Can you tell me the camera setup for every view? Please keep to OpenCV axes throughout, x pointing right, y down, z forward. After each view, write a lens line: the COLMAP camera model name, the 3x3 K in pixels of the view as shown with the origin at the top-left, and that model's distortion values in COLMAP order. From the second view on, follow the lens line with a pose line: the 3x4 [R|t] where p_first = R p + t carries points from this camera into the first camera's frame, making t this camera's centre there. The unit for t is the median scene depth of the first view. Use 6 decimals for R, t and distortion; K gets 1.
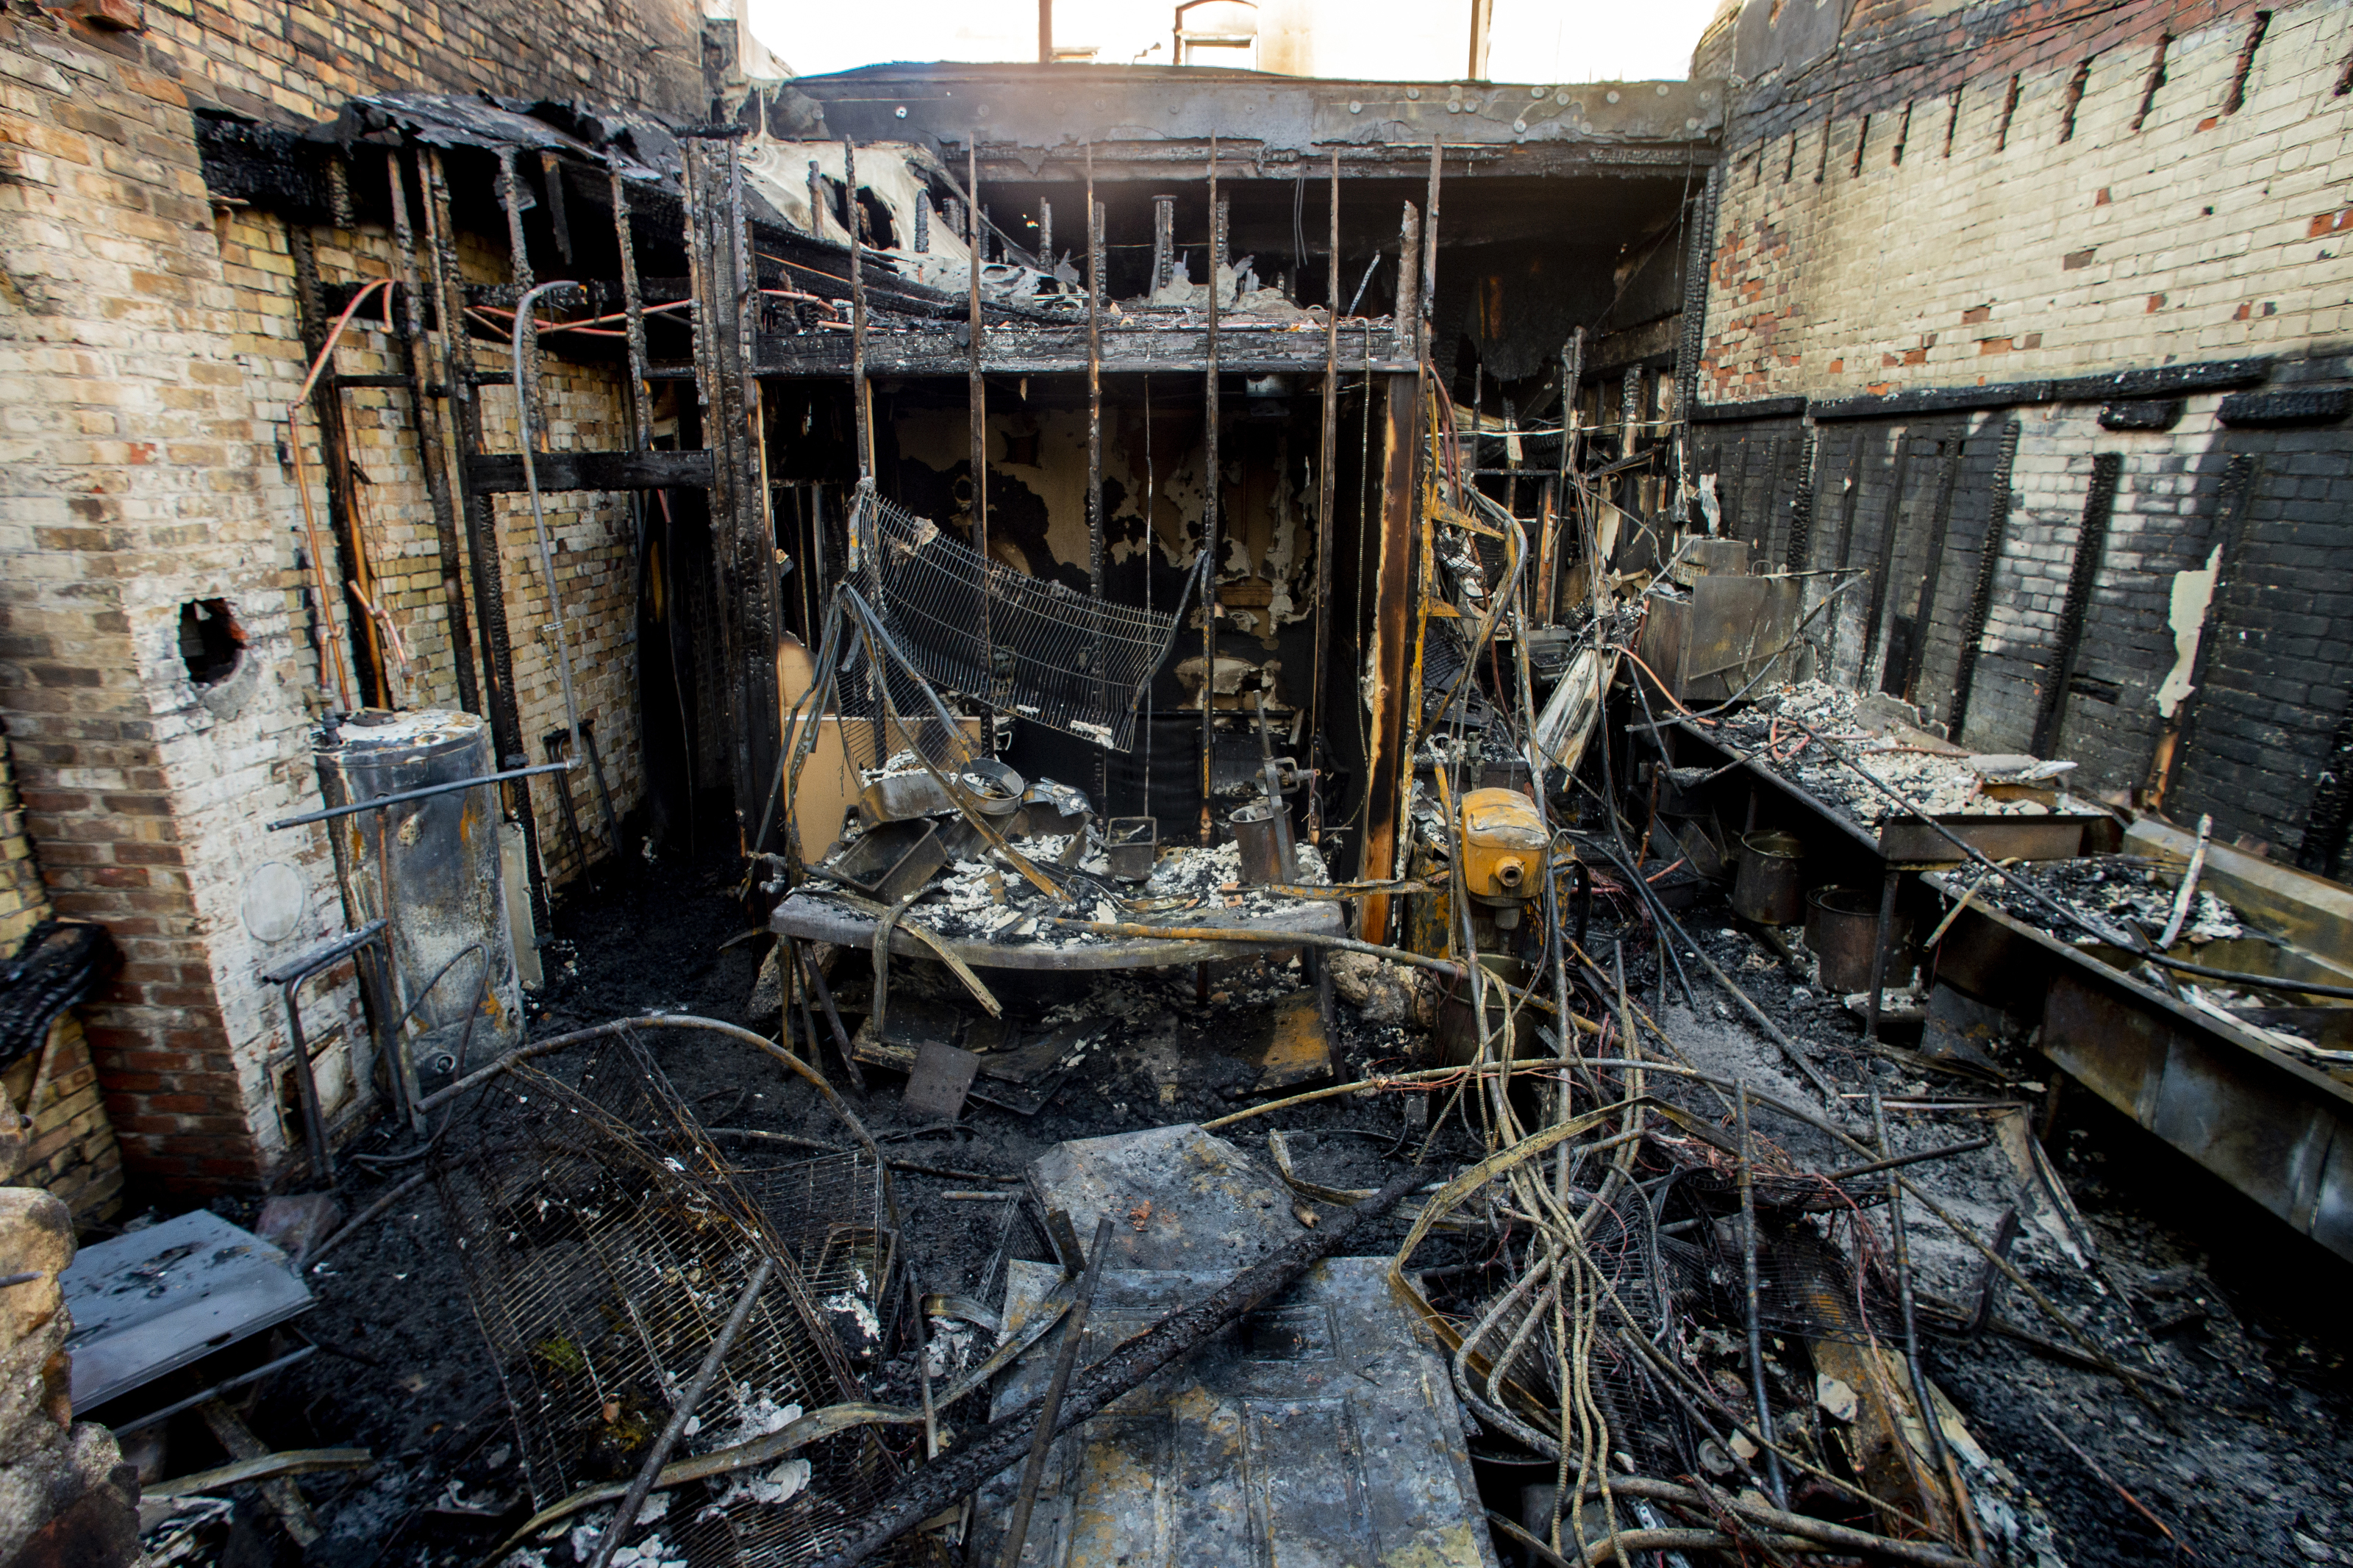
lens RADIAL K [[1225.3, 0, 1157.8], [0, 1225.3, 828.3], [0, 0, 1]] dist [-0.088593, 0.050234]
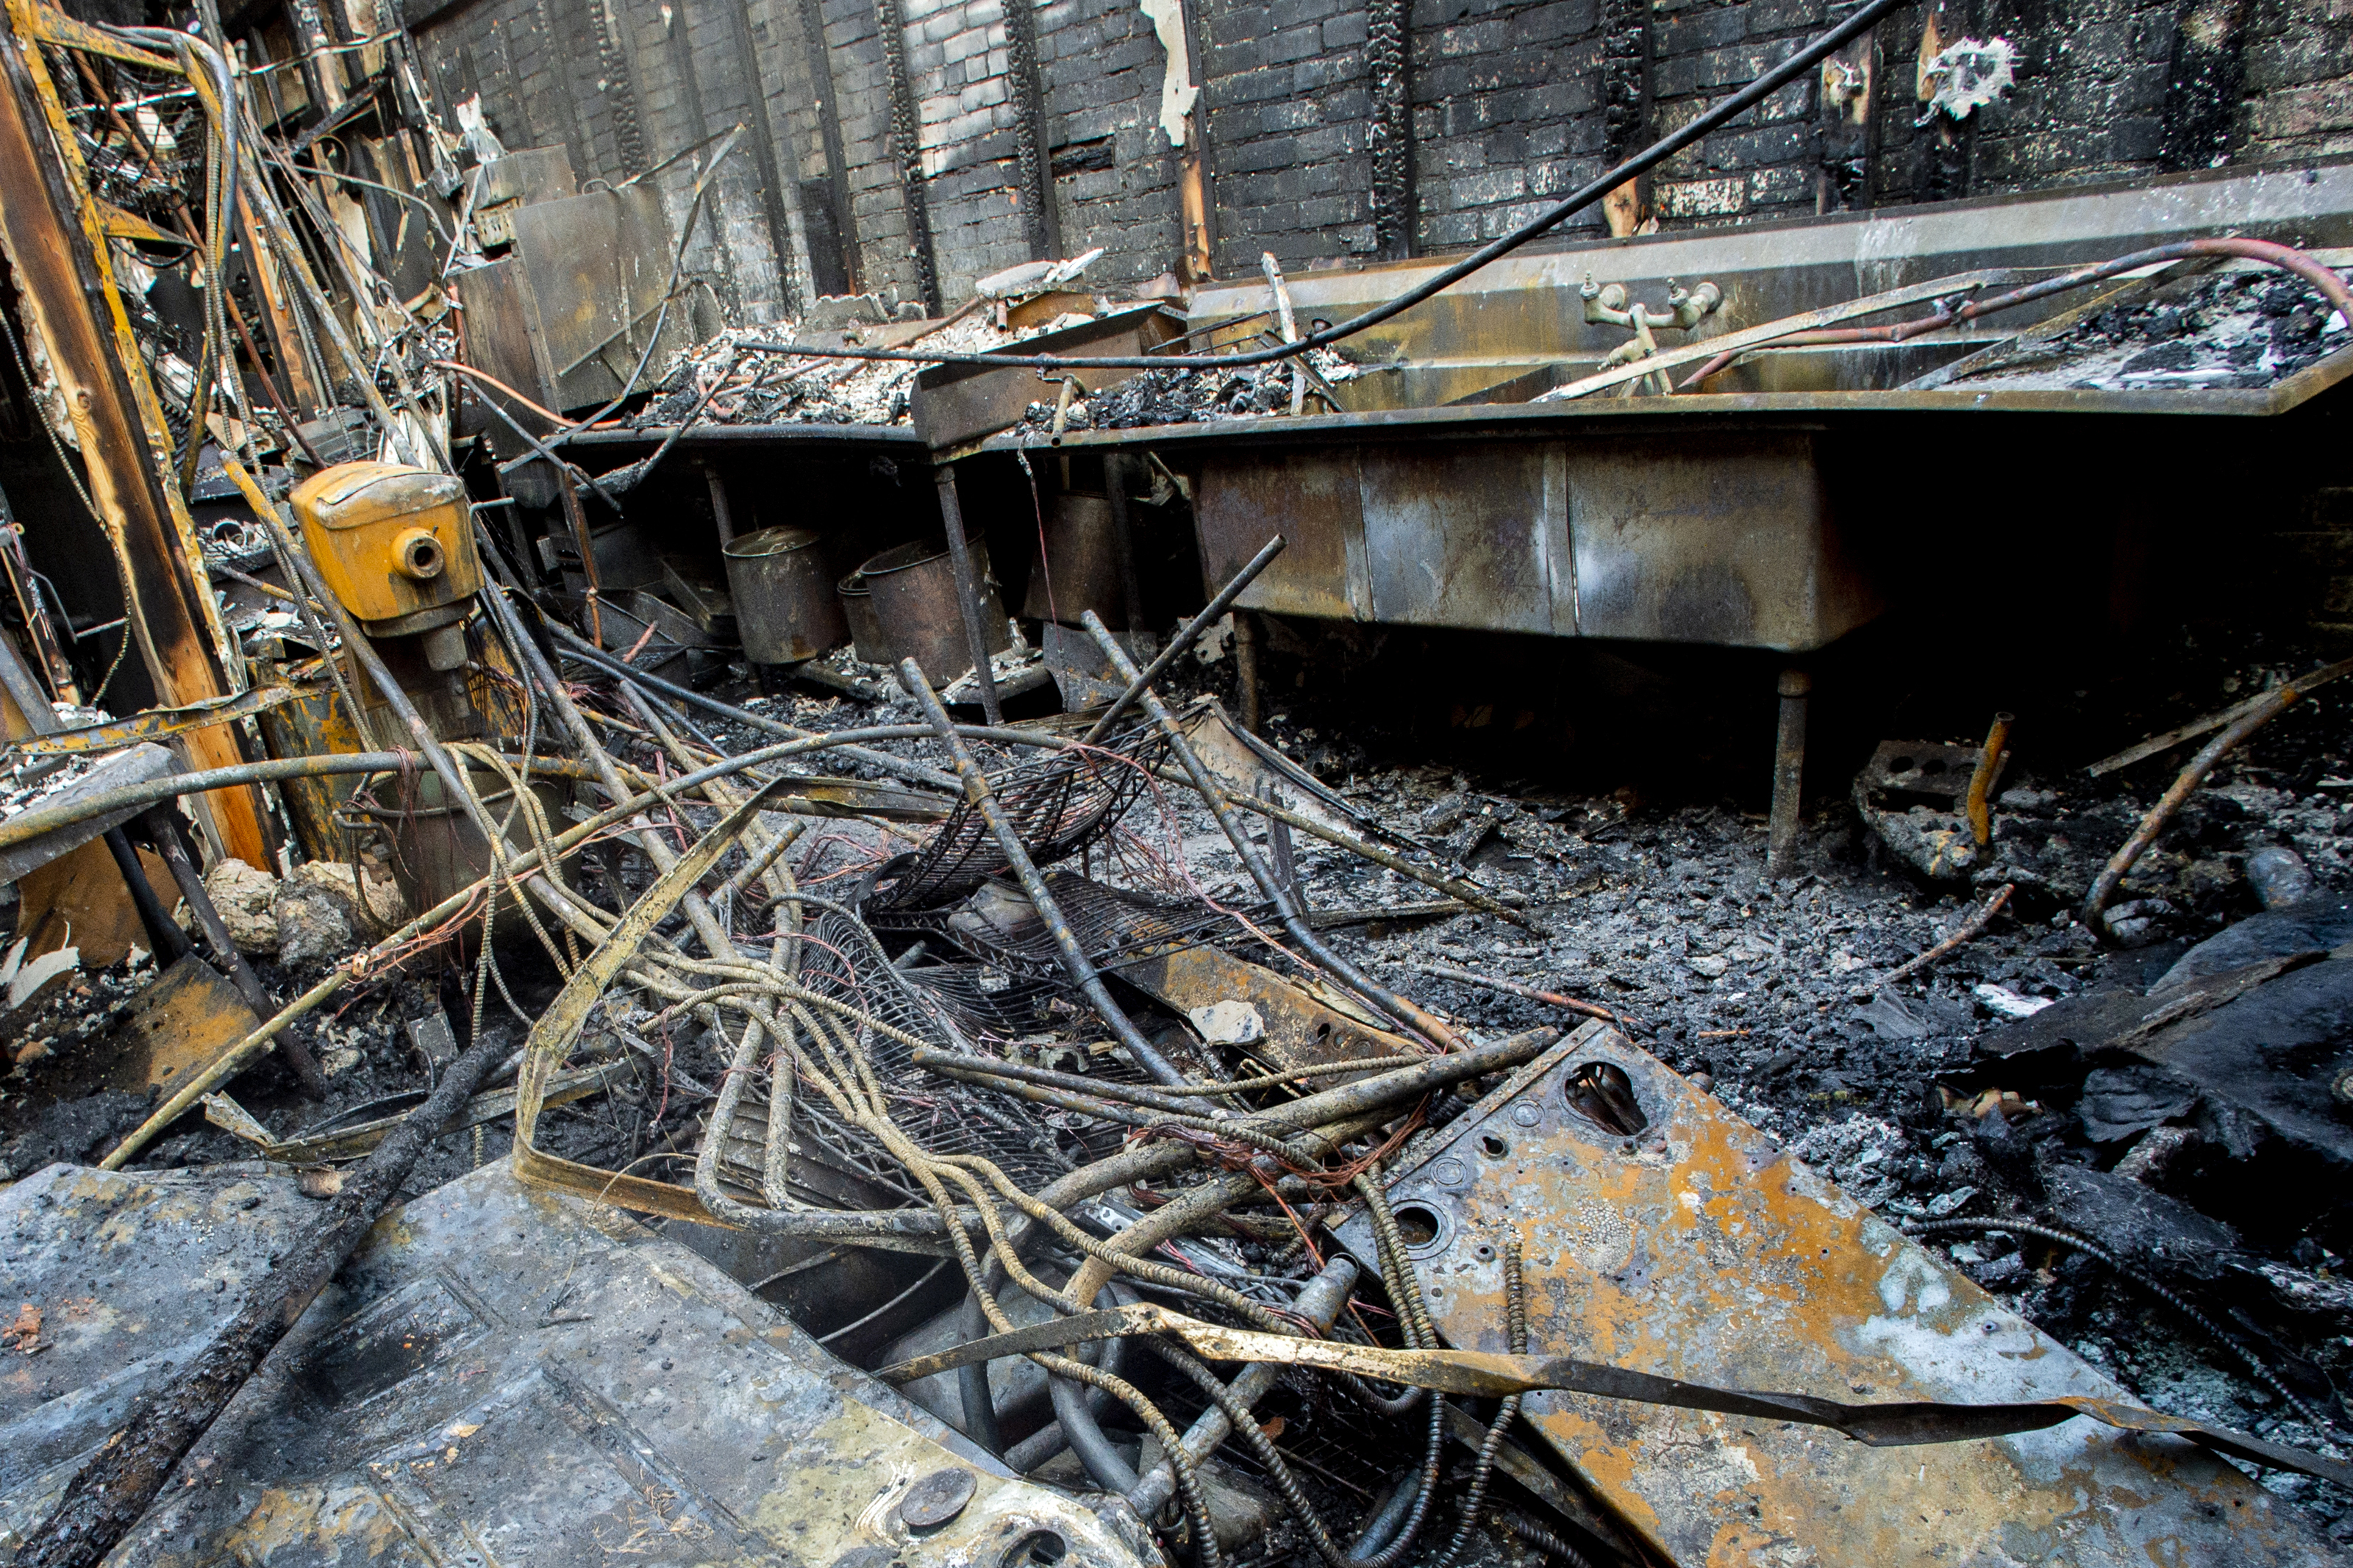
lens RADIAL K [[1762.9, 0, 843.7], [0, 1762.9, 1149.2], [0, 0, 1]] dist [-0.106023, 0.073539]
pose [[0.799837, -0.409628, 0.438709, -0.018639], [0.347485, 0.911989, 0.218013, 0.157144], [-0.489402, -0.021930, 0.871783, 0.164996]]
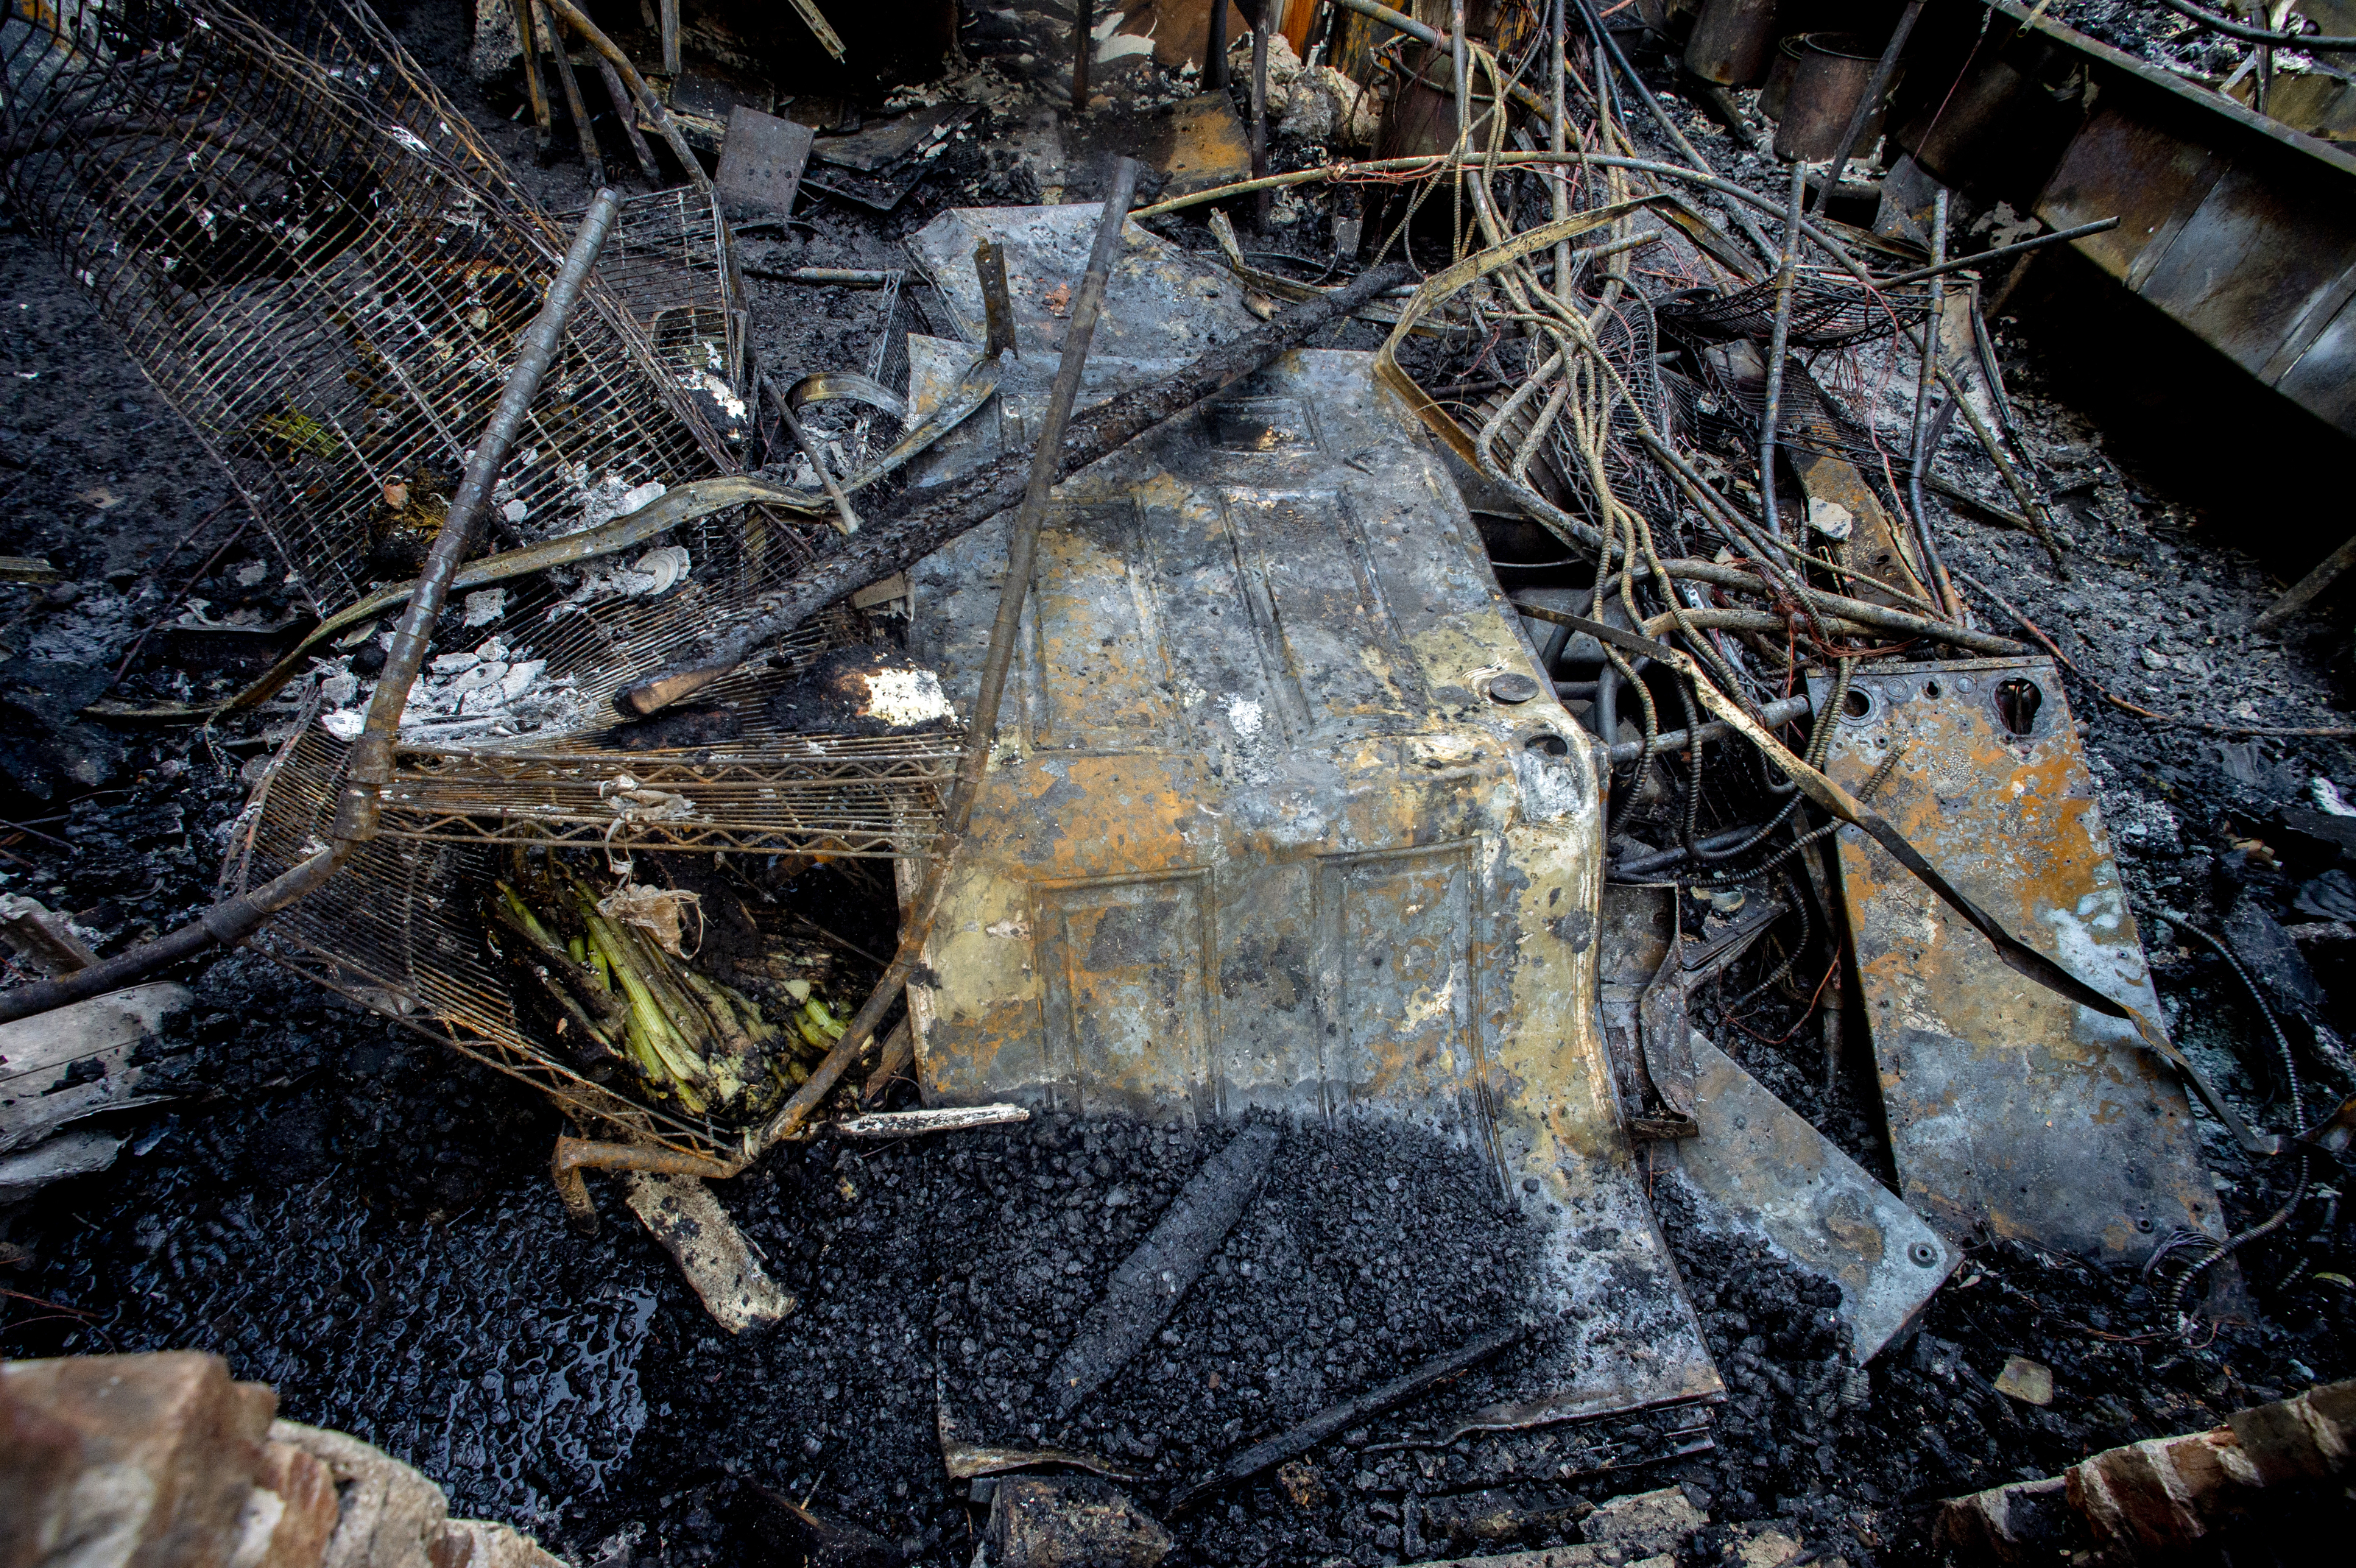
lens RADIAL K [[1186.8, 0, 1171.0], [0, 1186.8, 804.5], [0, 0, 1]] dist [-0.082024, 0.043992]
pose [[0.981552, -0.028559, 0.189052, -0.071294], [-0.079535, 0.838178, 0.539567, 0.128246], [-0.173869, -0.544649, 0.820443, 0.125551]]
